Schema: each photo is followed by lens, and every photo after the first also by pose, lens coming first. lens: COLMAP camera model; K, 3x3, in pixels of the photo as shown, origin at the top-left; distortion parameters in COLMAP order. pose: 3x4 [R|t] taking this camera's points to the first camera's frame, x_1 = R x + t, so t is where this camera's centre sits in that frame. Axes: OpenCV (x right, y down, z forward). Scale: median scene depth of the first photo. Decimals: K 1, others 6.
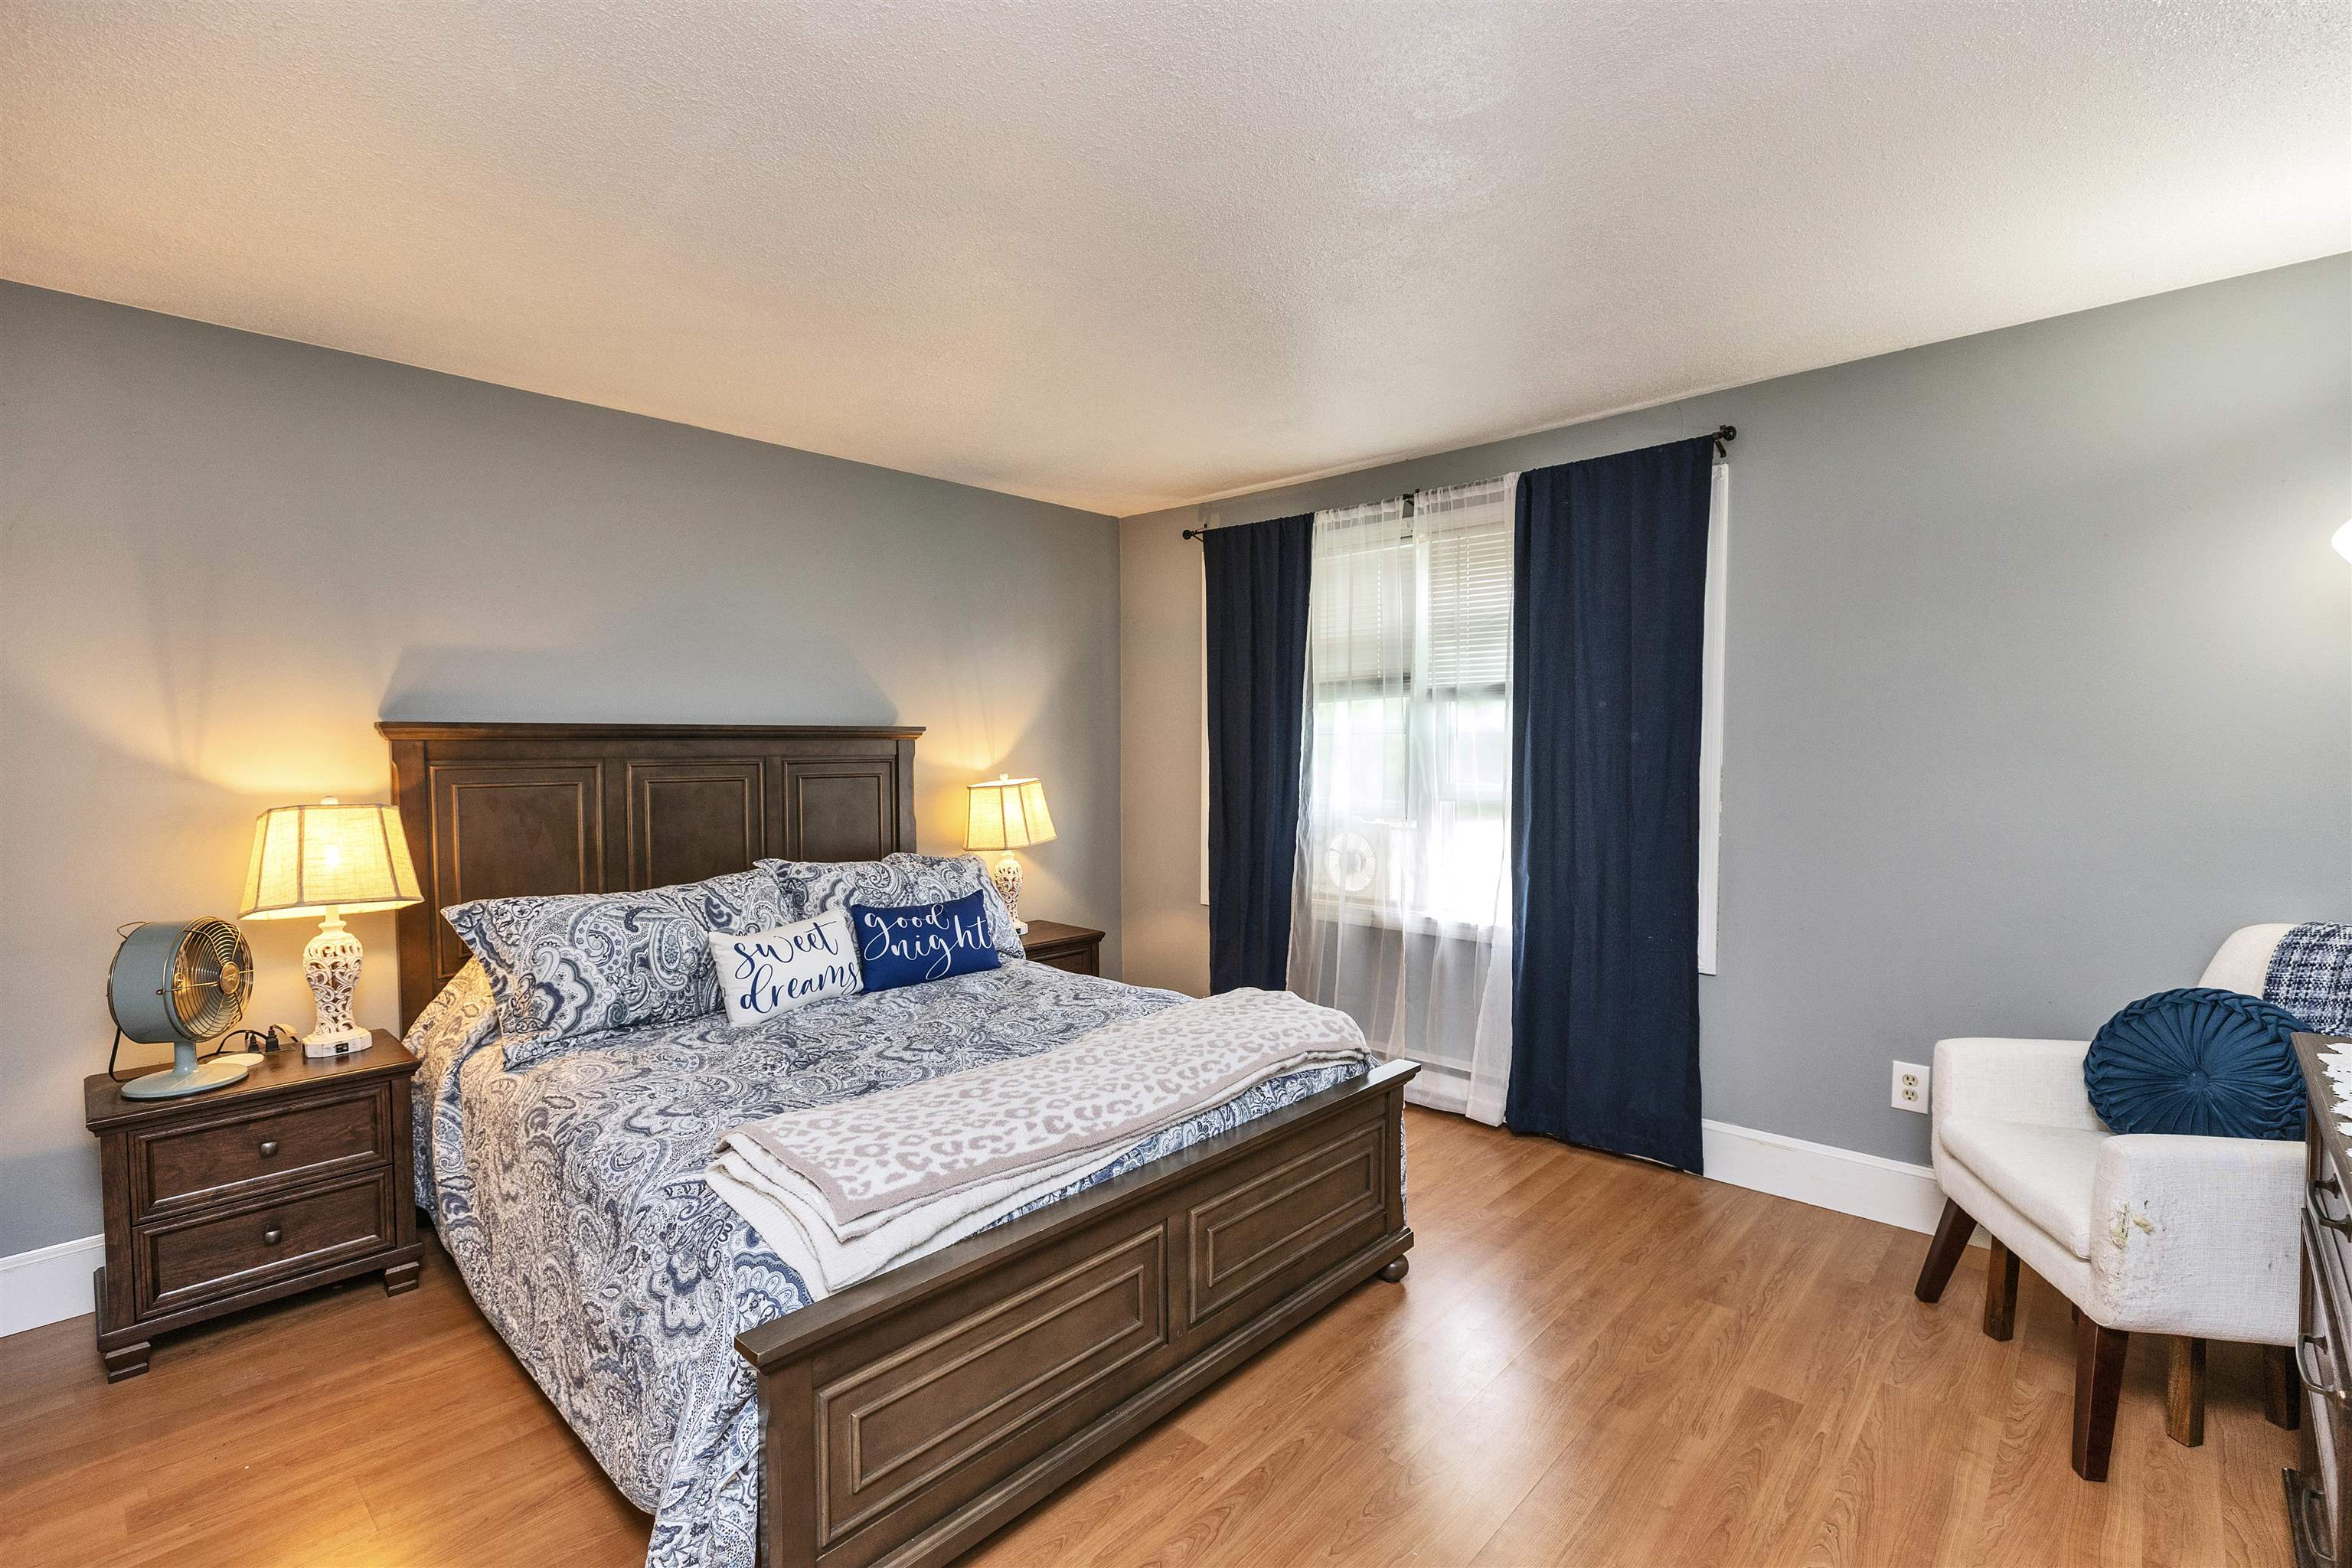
lens RADIAL K [[1071.9, 0, 1173.3], [0, 1071.9, 784.0], [0, 0, 1]] dist [0.007510, 0.000313]
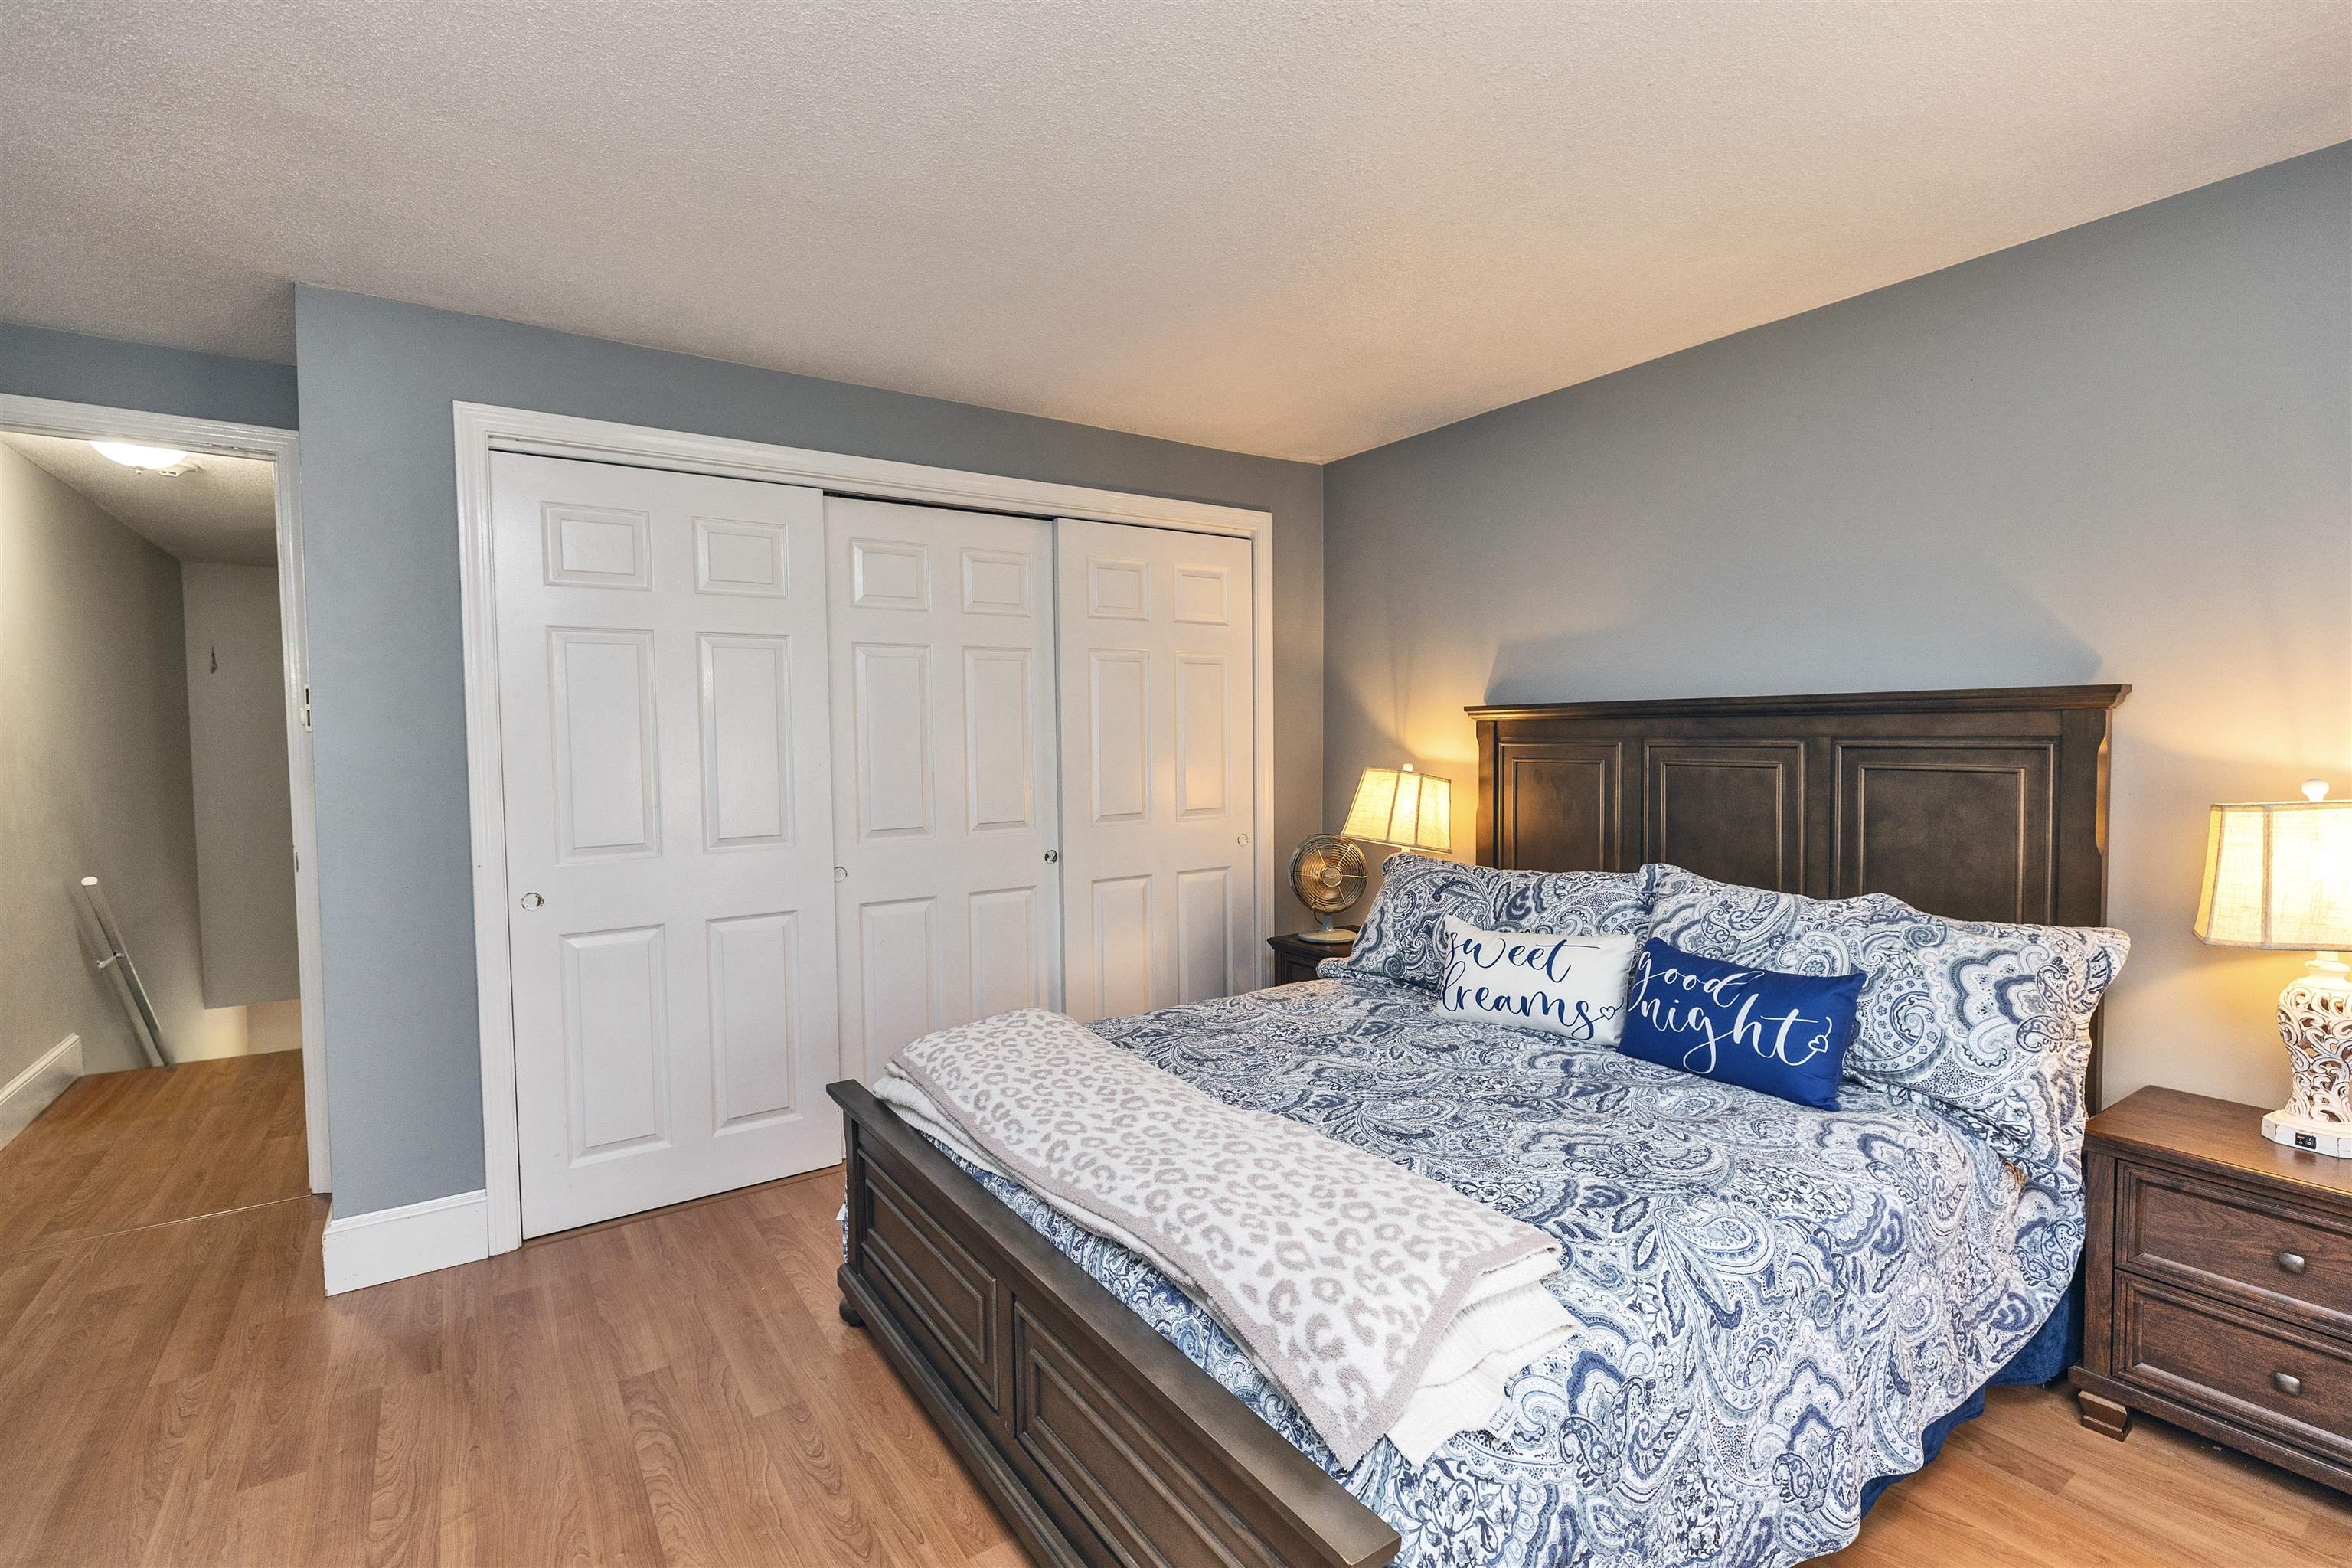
lens RADIAL K [[1071.9, 0, 1174.7], [0, 1071.9, 780.0], [0, 0, 1]] dist [0.007510, 0.000313]
pose [[-0.229711, 0.049739, -0.971987, 0.544875], [-0.024701, 0.998074, 0.056911, -0.033581], [0.972945, 0.037082, -0.228040, 0.919363]]
